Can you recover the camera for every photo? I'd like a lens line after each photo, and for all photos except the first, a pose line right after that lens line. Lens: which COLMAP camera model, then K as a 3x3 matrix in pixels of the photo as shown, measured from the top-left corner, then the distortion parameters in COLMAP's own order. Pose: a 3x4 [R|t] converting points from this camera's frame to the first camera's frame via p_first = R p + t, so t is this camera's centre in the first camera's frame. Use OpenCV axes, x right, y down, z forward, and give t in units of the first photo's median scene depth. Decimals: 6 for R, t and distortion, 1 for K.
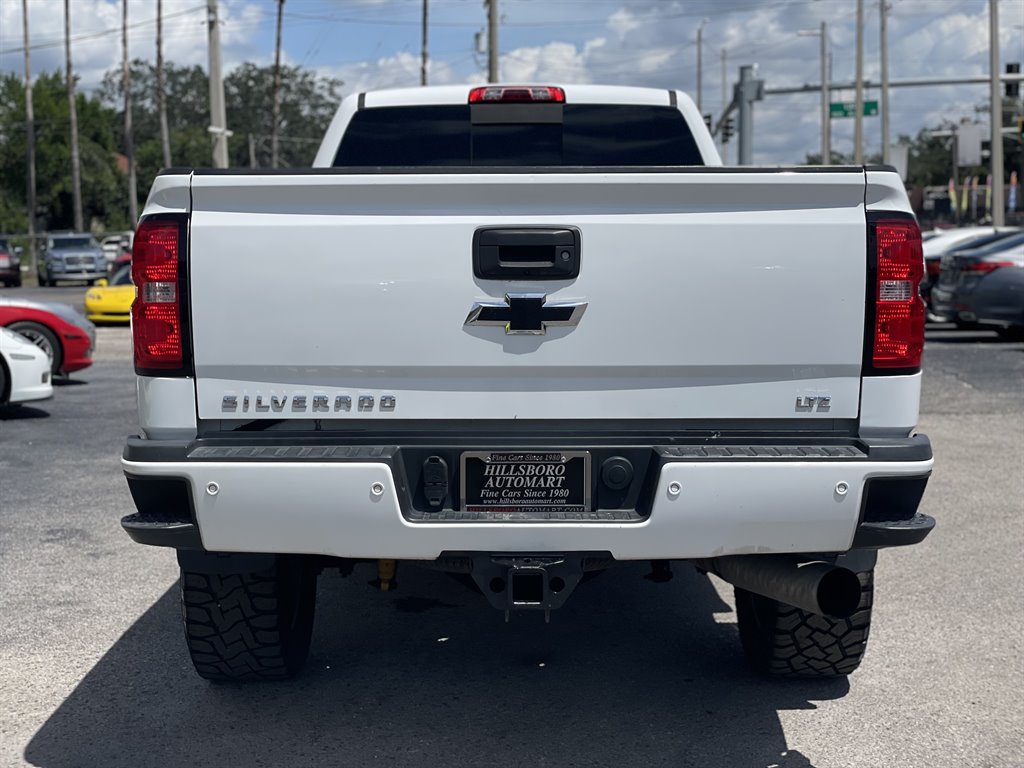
lens RADIAL K [[1530.4, 0, 489.2], [0, 1530.4, 355.3], [0, 0, 1]] dist [0.106184, 0.000000]
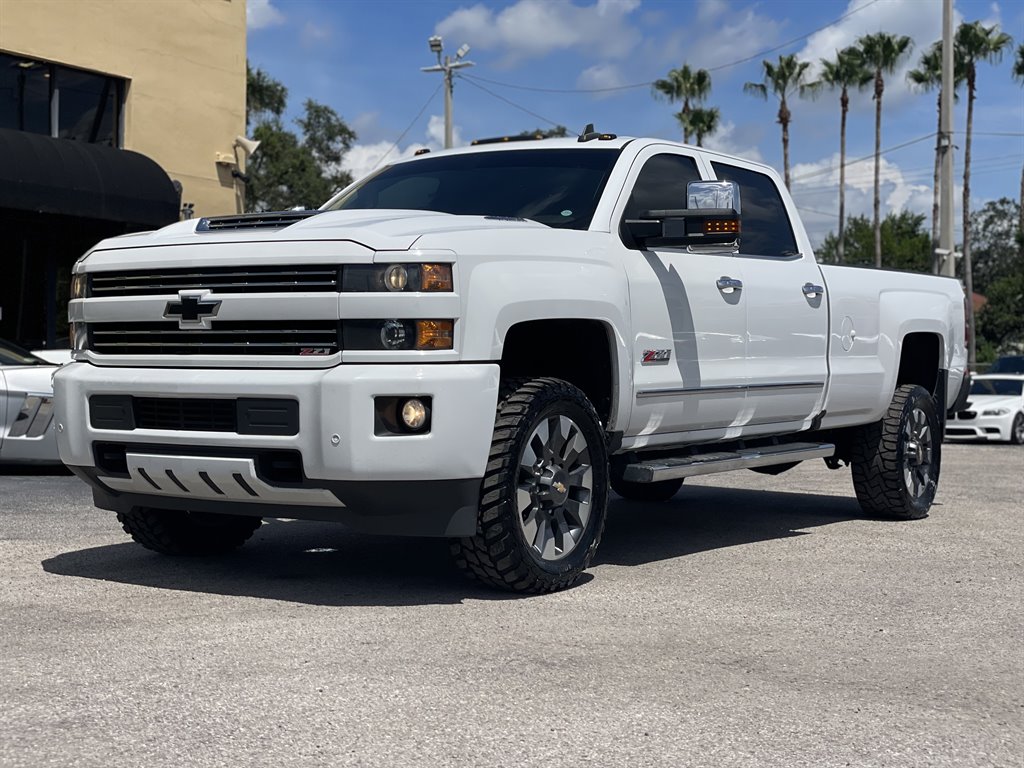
lens RADIAL K [[1530.4, 0, 507.4], [0, 1530.4, 365.3], [0, 0, 1]] dist [0.106184, 0.000000]
pose [[0.847510, 0.025575, -0.530163, 0.915876], [-0.071058, 0.995314, -0.065577, 0.094633], [0.526001, 0.093249, 0.845356, 0.015584]]
